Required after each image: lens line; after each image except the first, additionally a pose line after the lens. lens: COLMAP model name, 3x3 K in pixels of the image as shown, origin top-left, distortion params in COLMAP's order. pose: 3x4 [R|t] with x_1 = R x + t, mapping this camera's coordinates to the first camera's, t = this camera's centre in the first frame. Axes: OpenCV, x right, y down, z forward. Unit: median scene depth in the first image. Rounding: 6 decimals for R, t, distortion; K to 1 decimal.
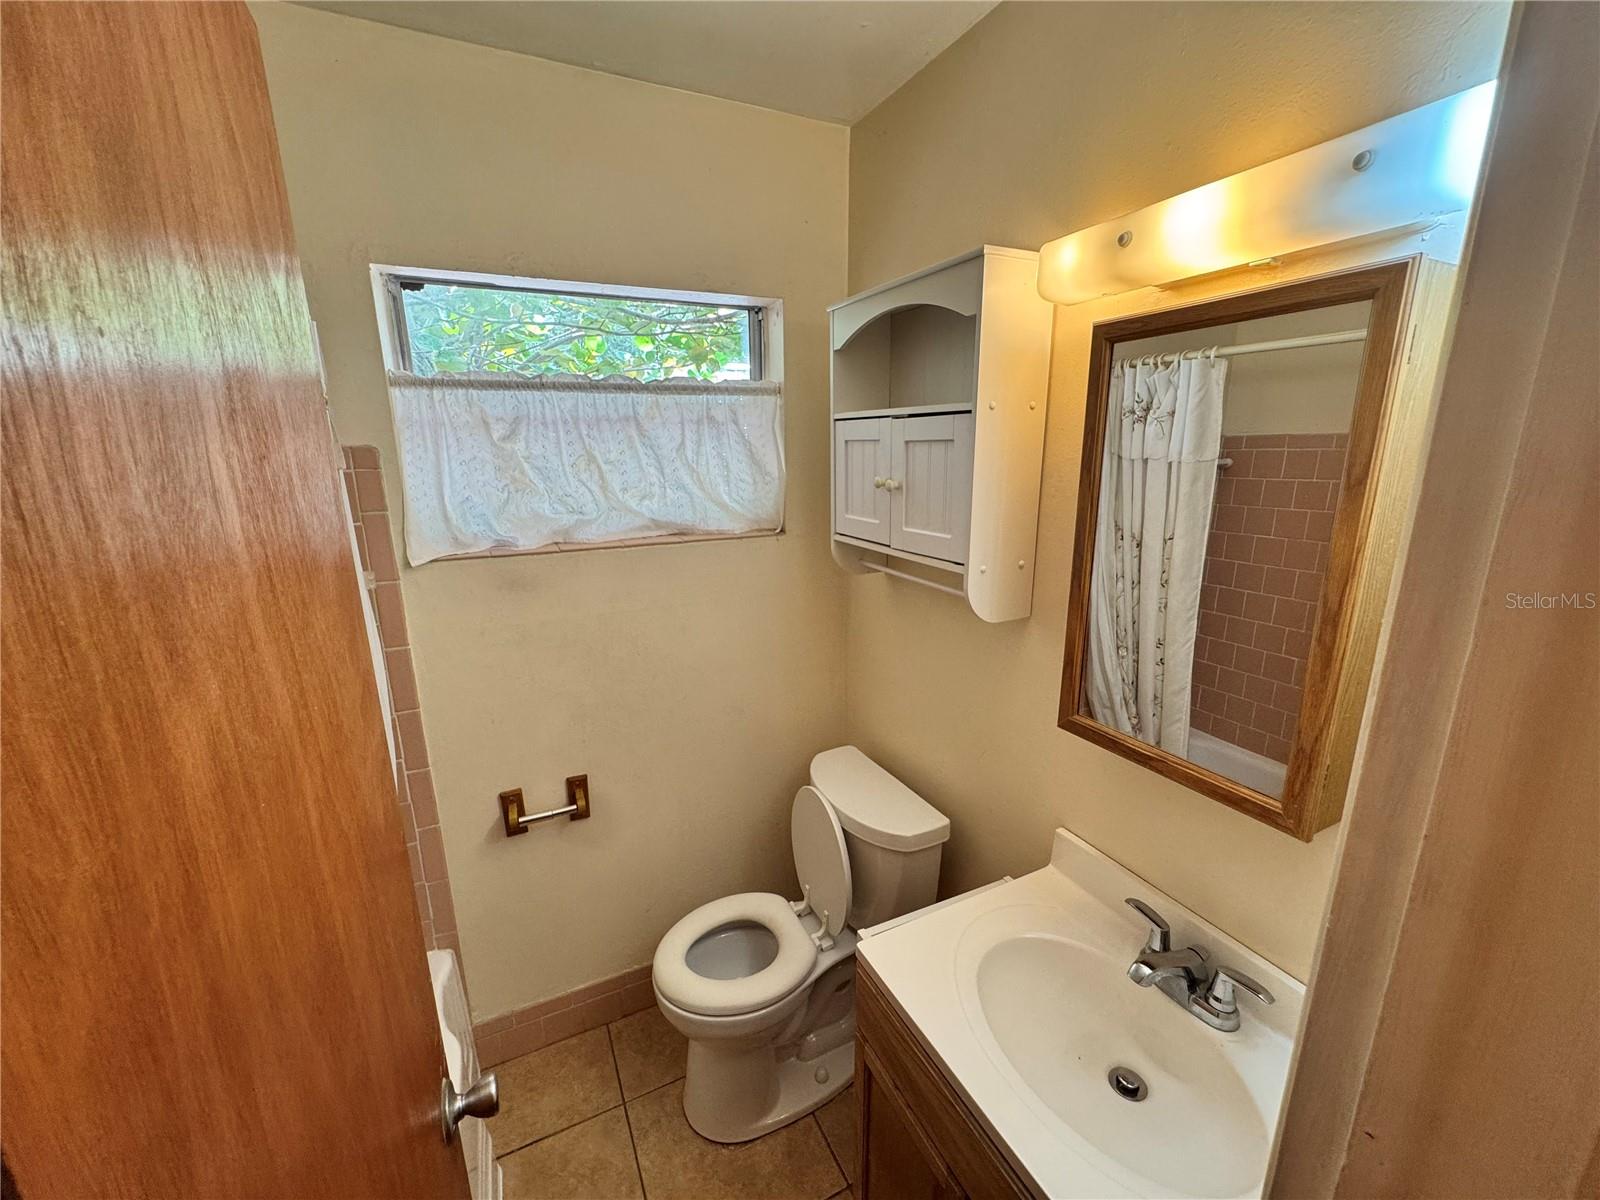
lens RADIAL K [[641.7, 0, 800.6], [0, 641.7, 602.4], [0, 0, 1]] dist [-0.006413, 0.001015]
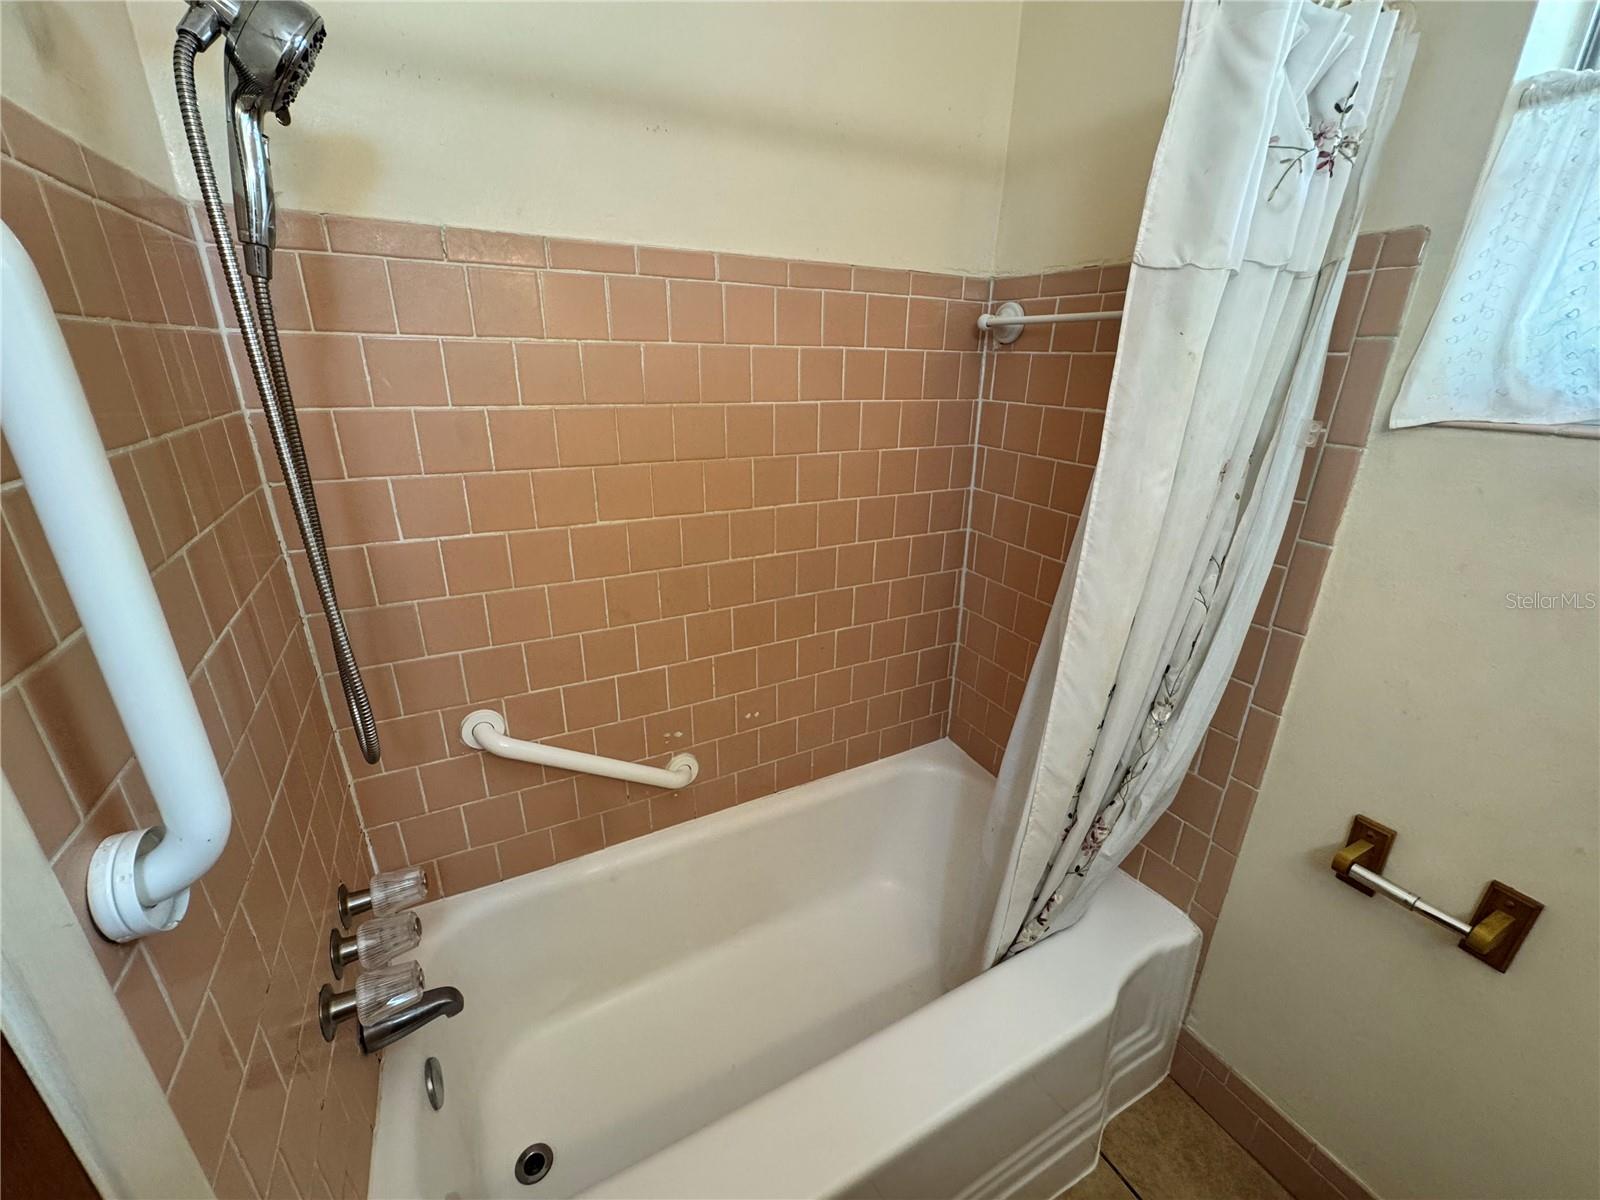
lens RADIAL K [[641.7, 0, 792.9], [0, 641.7, 599.9], [0, 0, 1]] dist [-0.006413, 0.001015]
pose [[0.023685, 0.358703, -0.933151, 0.033466], [-0.249832, 0.905921, 0.341894, 0.025884], [0.968000, 0.225033, 0.111072, 0.322171]]
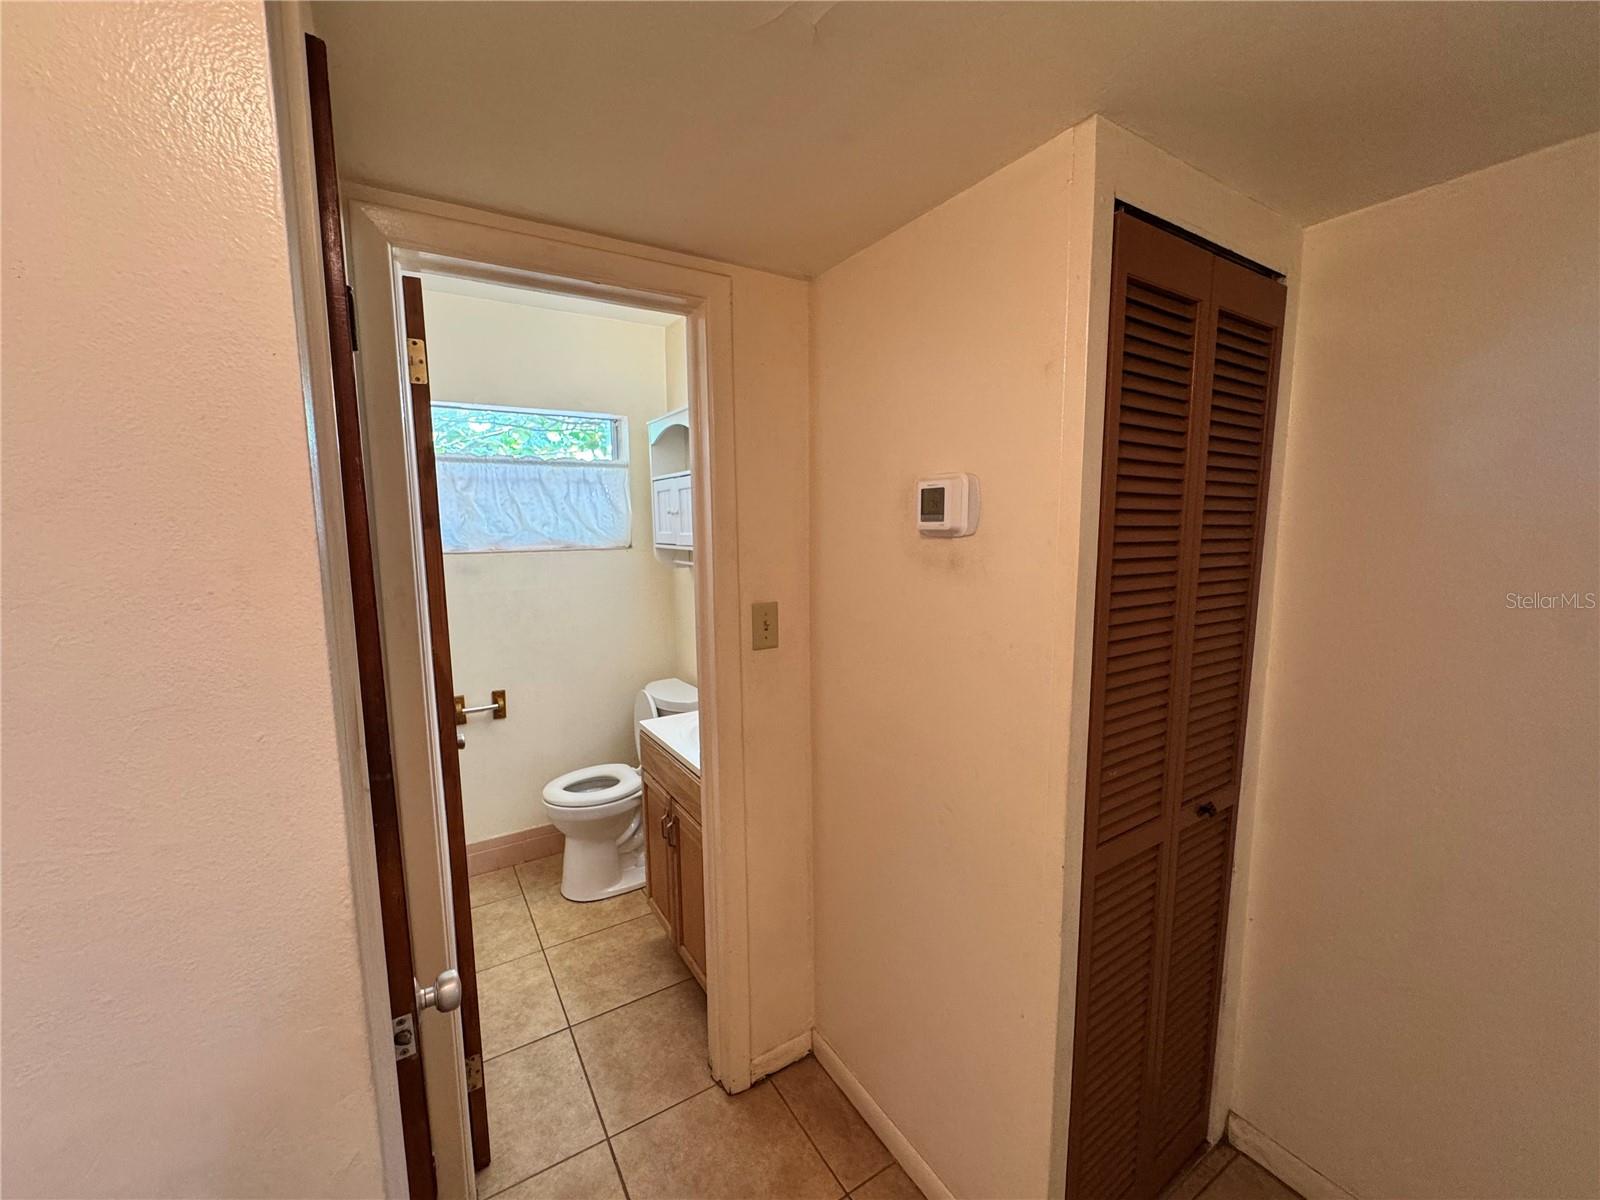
lens RADIAL K [[641.7, 0, 803.7], [0, 641.7, 599.8], [0, 0, 1]] dist [-0.006413, 0.001015]
pose [[0.993654, -0.014759, 0.111504, 0.259674], [0.028911, 0.991559, -0.126390, 0.282466], [-0.108697, 0.128812, 0.985694, -0.768074]]
